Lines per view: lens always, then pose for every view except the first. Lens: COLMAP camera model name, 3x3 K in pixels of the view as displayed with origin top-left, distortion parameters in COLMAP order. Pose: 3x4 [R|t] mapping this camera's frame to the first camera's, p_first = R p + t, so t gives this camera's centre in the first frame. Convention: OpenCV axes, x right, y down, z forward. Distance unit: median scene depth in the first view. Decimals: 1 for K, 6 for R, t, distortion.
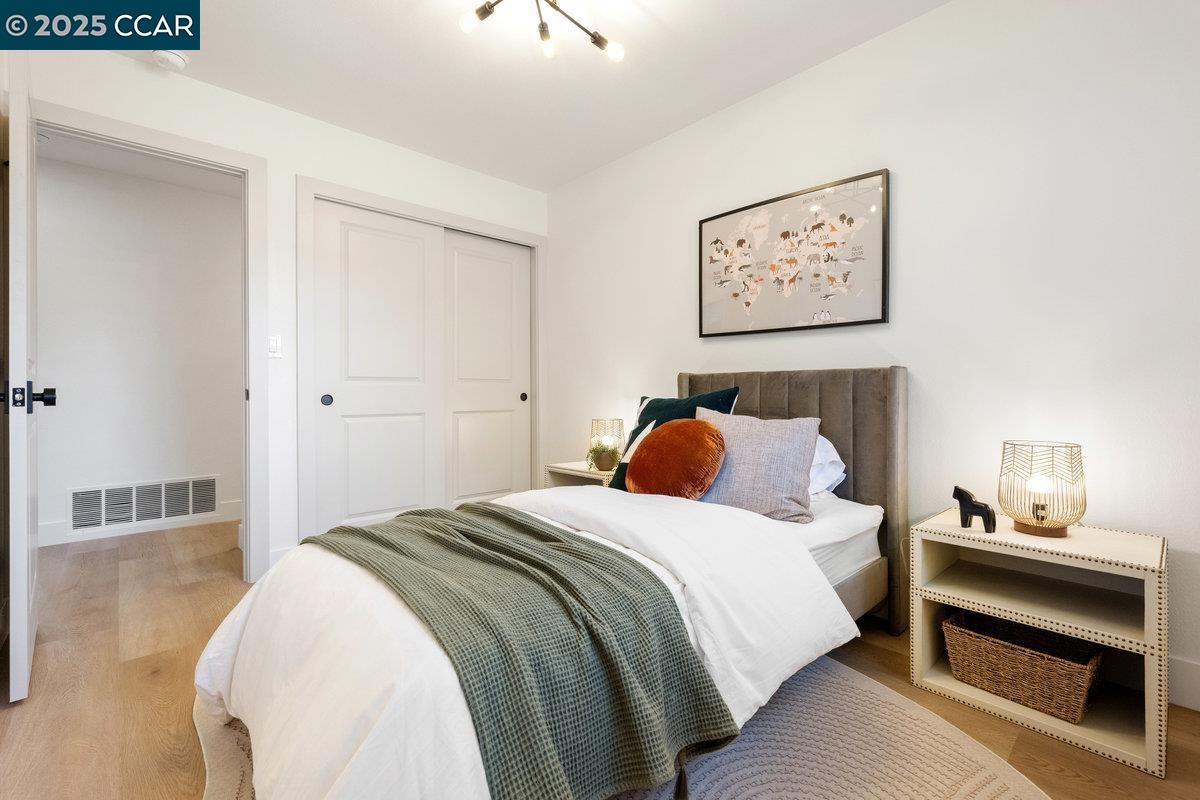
lens RADIAL K [[548.7, 0, 598.3], [0, 548.7, 397.7], [0, 0, 1]] dist [-0.000304, -0.000116]
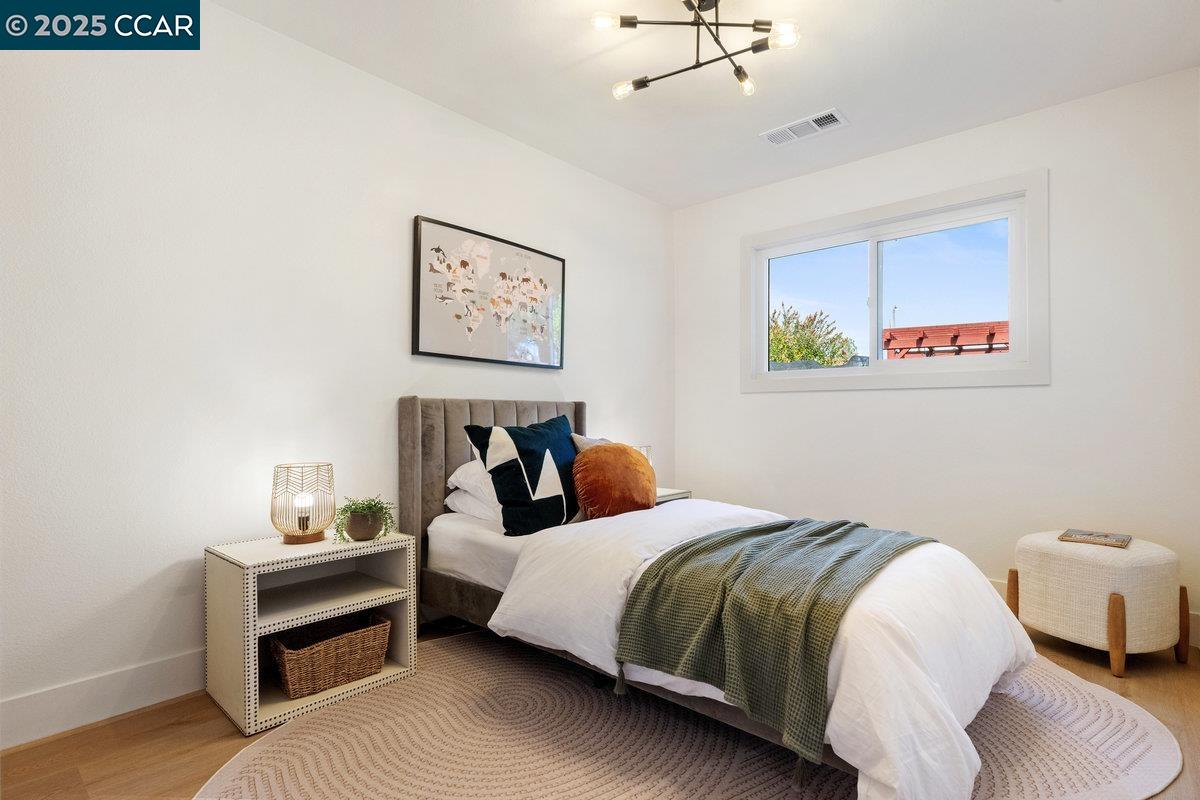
lens RADIAL K [[578.6, 0, 598.8], [0, 578.6, 411.3], [0, 0, 1]] dist [-0.002184, 0.000645]
pose [[-0.077765, 0.015147, 0.996857, -0.776422], [-0.001471, 0.999882, -0.015307, -0.009904], [-0.996971, -0.002656, -0.077734, 0.857738]]
